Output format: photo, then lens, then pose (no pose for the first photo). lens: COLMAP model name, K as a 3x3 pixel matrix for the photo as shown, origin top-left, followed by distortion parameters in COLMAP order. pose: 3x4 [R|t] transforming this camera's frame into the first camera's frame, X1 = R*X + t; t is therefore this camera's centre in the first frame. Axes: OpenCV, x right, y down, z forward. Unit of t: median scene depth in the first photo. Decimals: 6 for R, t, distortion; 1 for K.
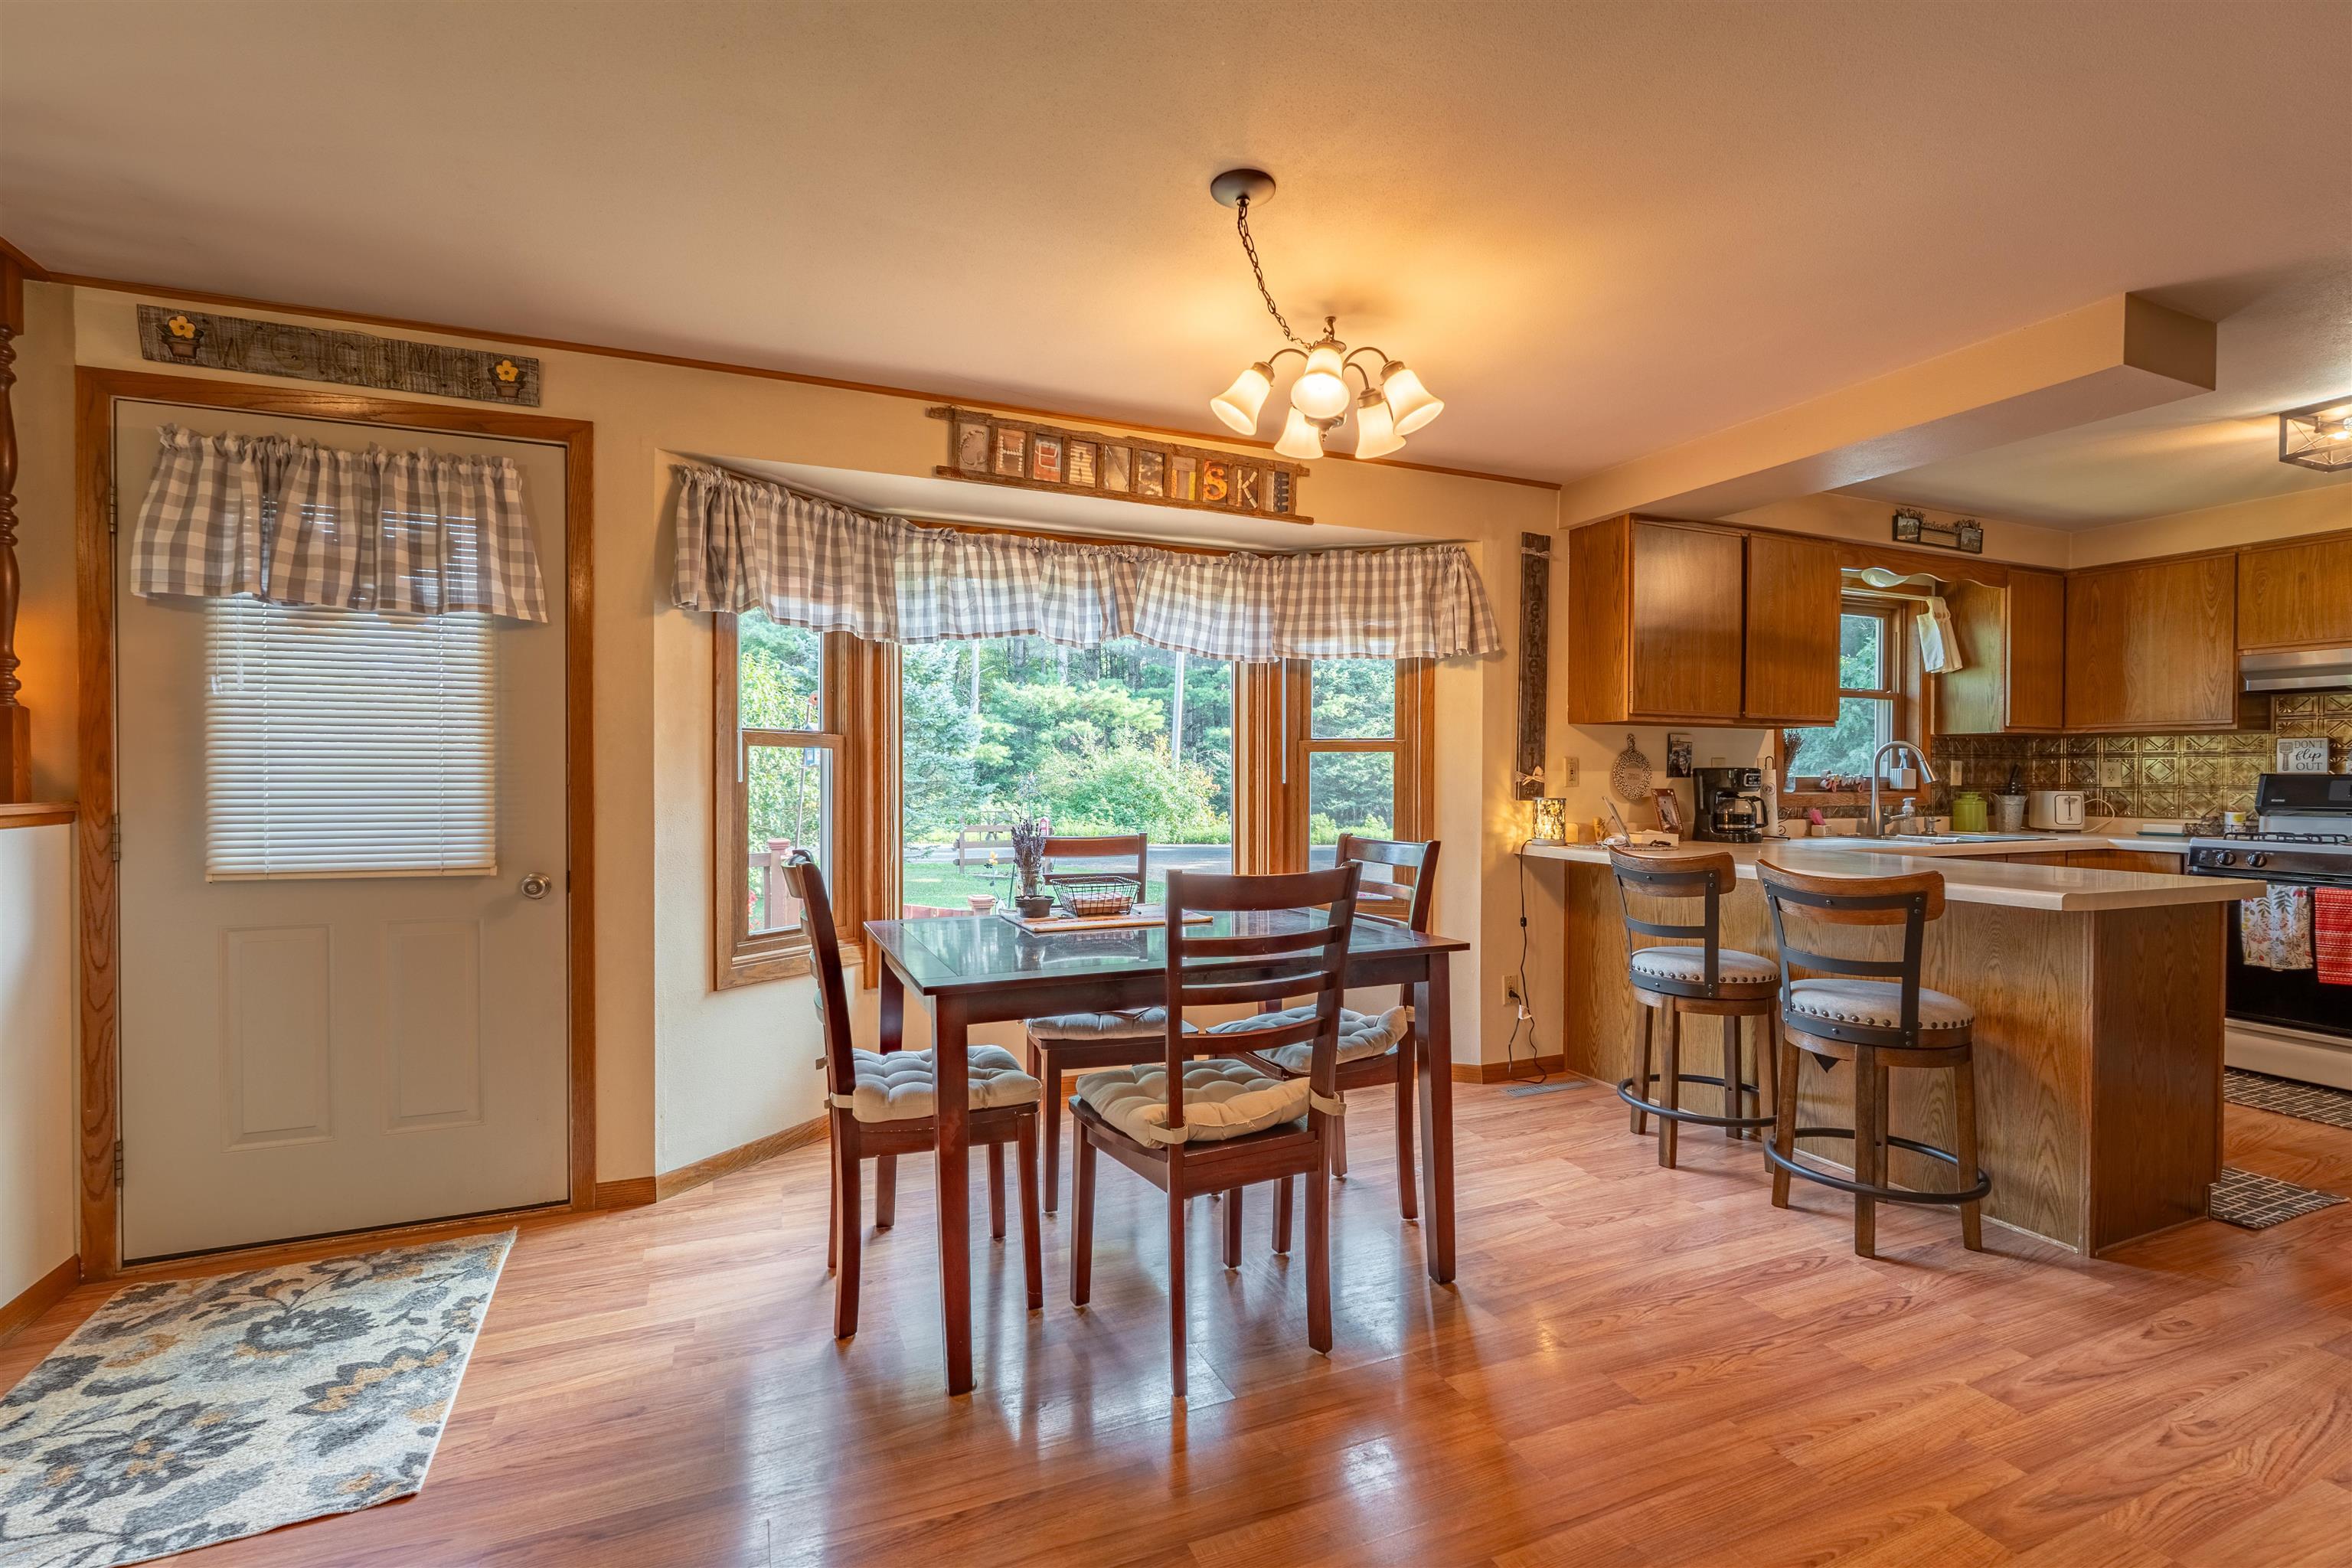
lens RADIAL K [[1025.4, 0, 1212.5], [0, 1025.4, 783.9], [0, 0, 1]] dist [-0.007332, 0.001437]
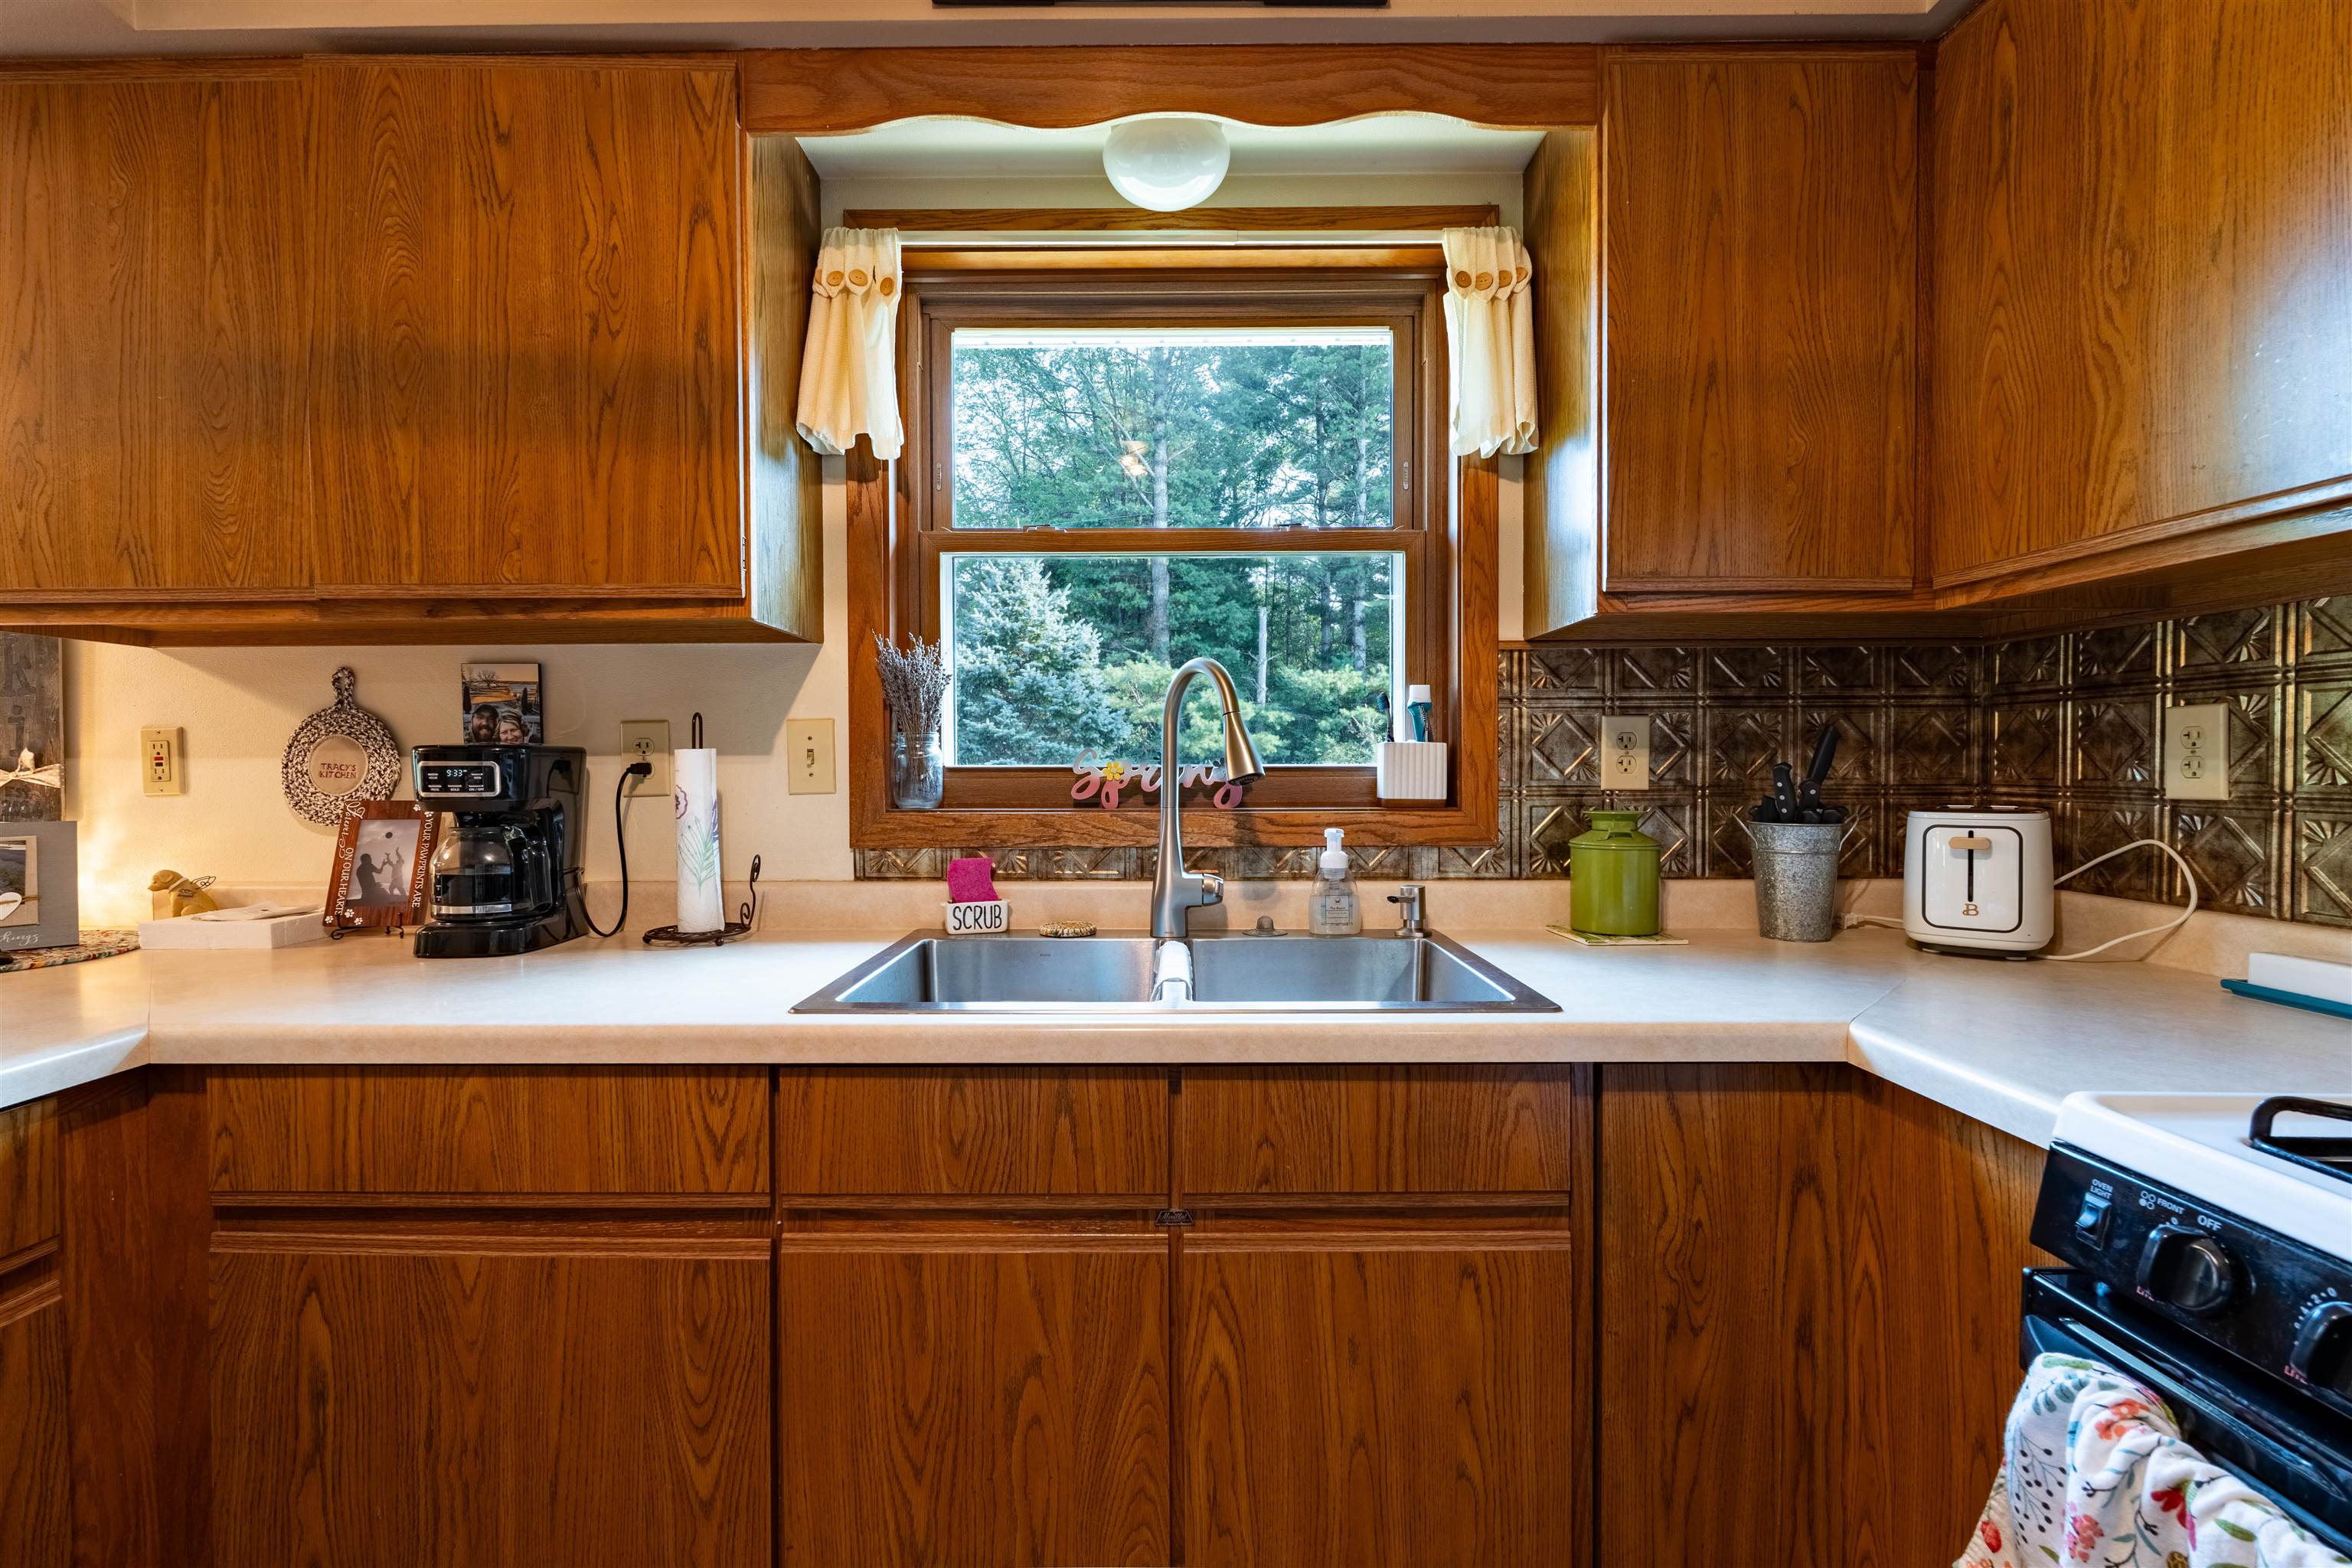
lens RADIAL K [[1025.4, 0, 1165.2], [0, 1025.4, 786.0], [0, 0, 1]] dist [-0.007332, 0.001437]
pose [[0.913654, 0.002437, -0.406486, 0.922039], [0.002392, 0.999932, 0.011371, -0.004898], [0.406486, -0.011361, 0.913586, 0.797005]]
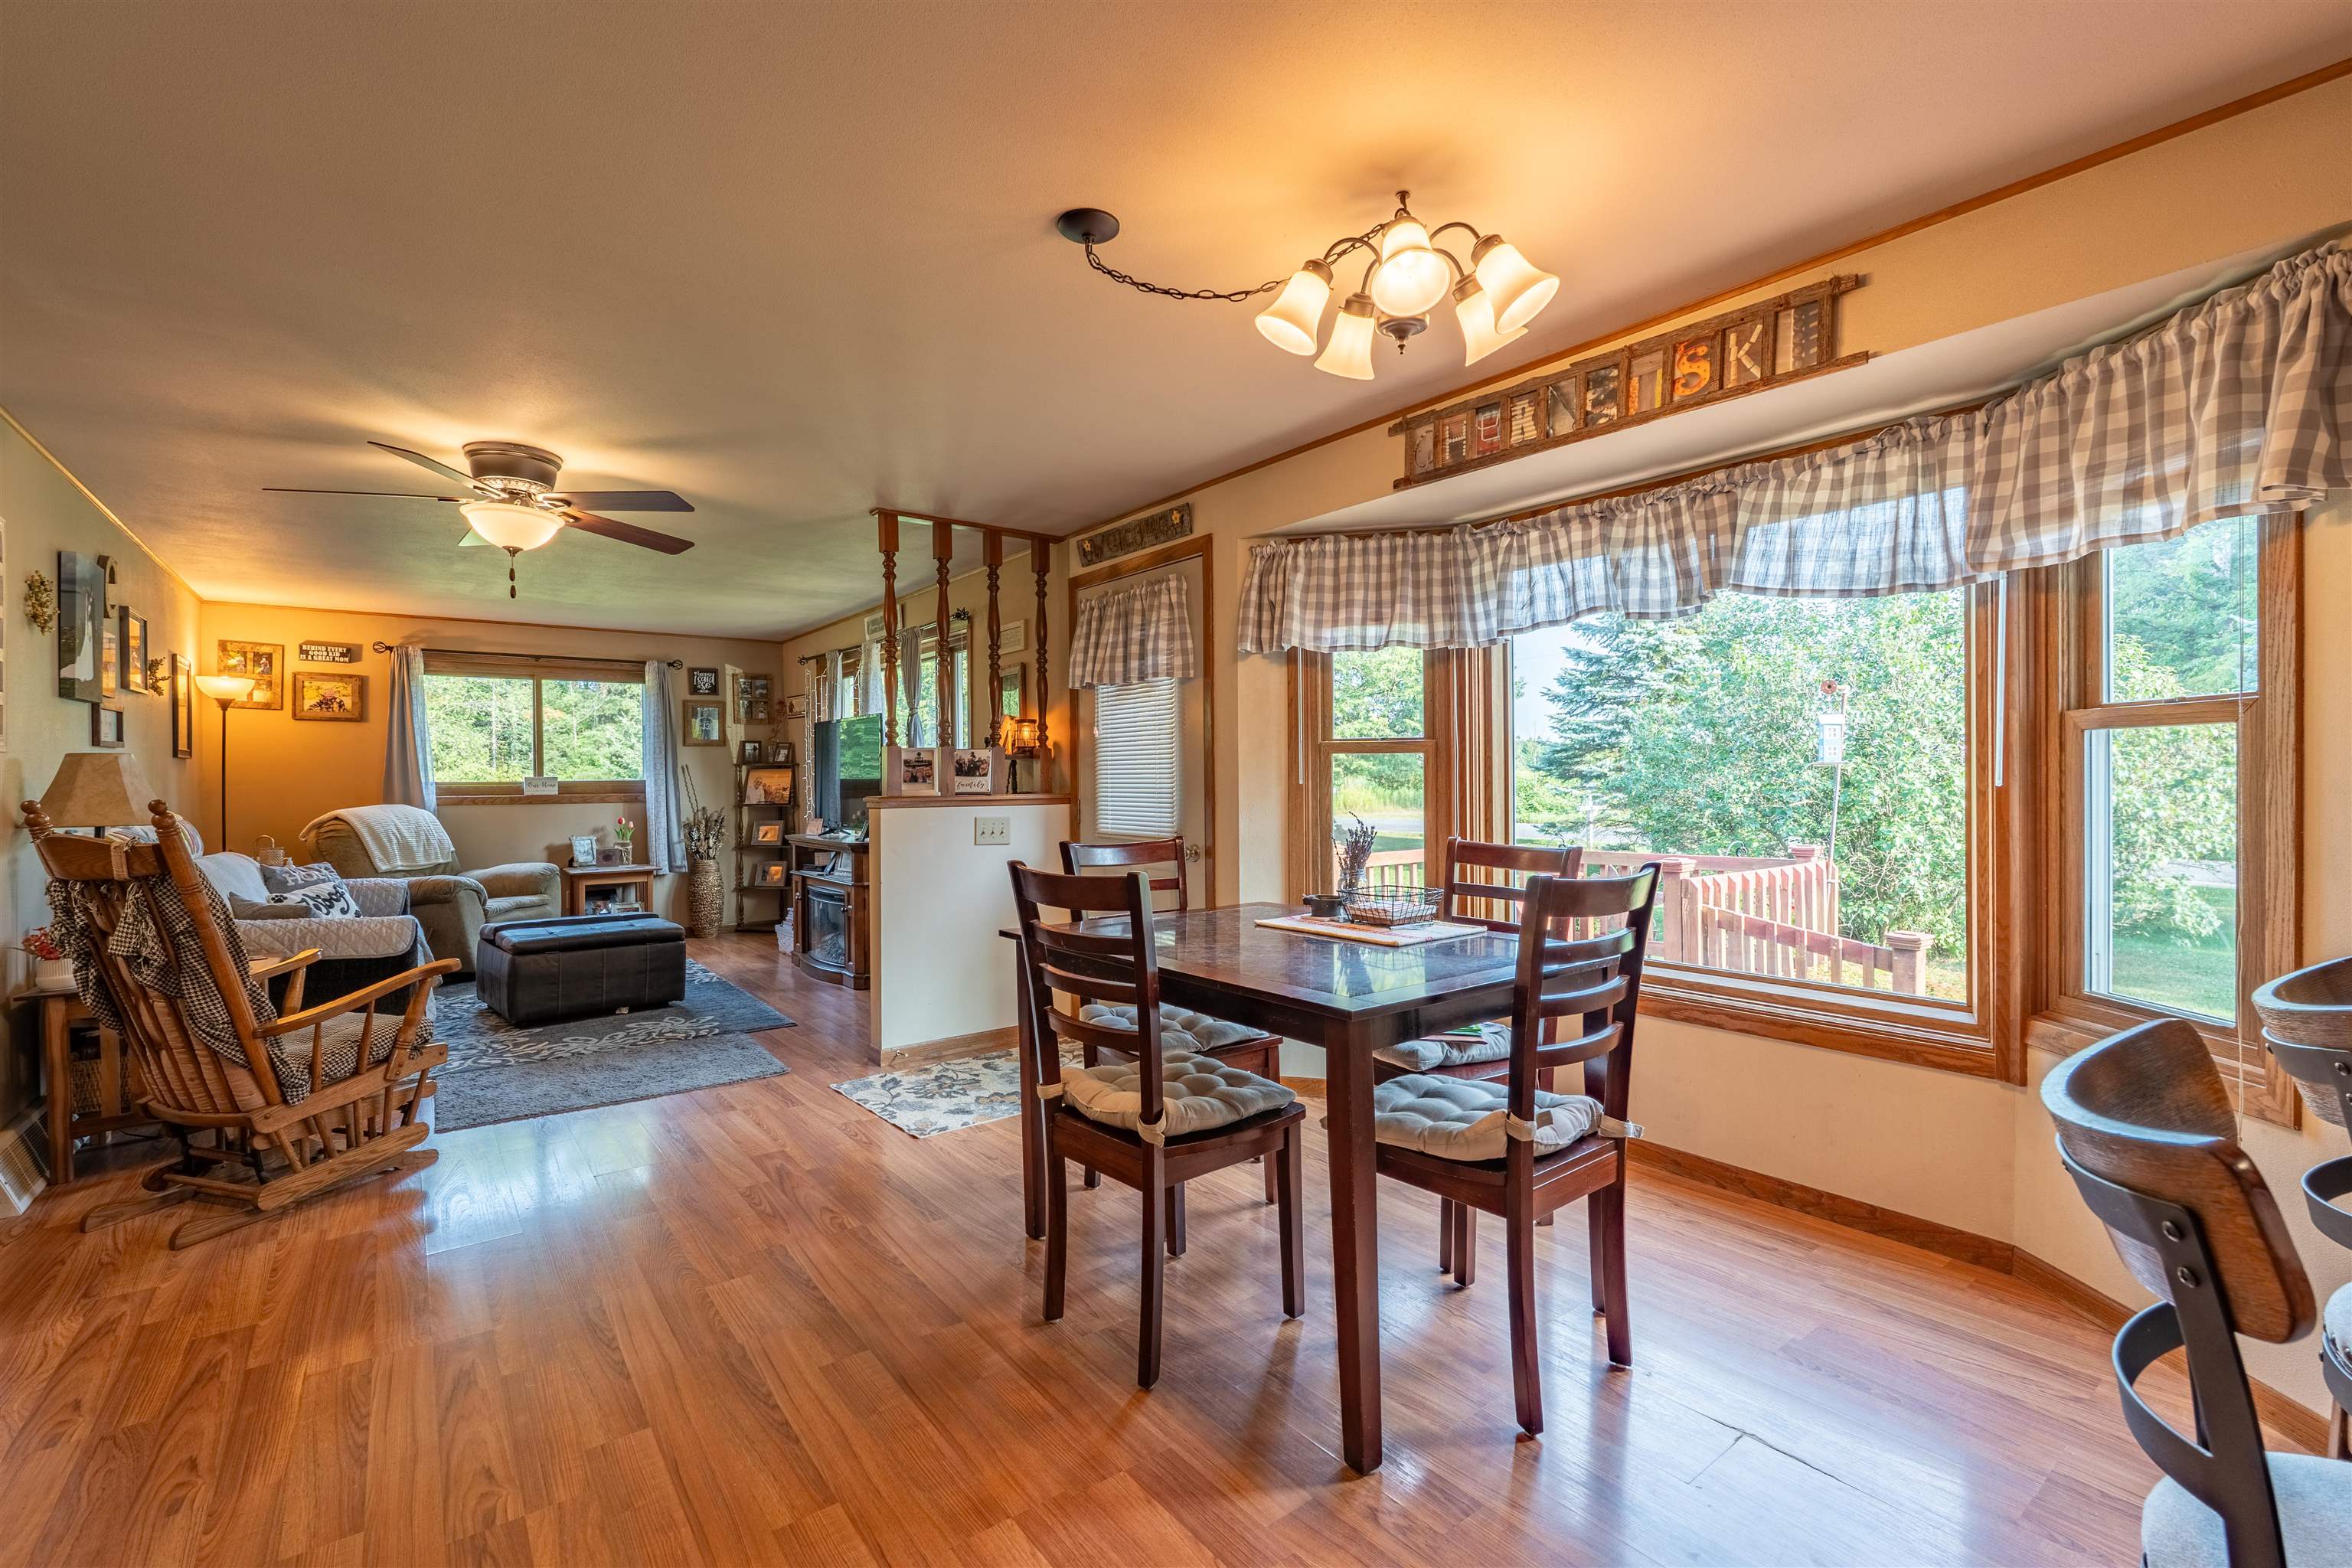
lens RADIAL K [[1025.4, 0, 1179.0], [0, 1025.4, 783.7], [0, 0, 1]] dist [-0.007332, 0.001437]
pose [[0.245137, 0.000752, -0.969488, 0.526383], [-0.000354, 1.000000, 0.000687, -0.001711], [0.969488, 0.000175, 0.245137, 0.405546]]
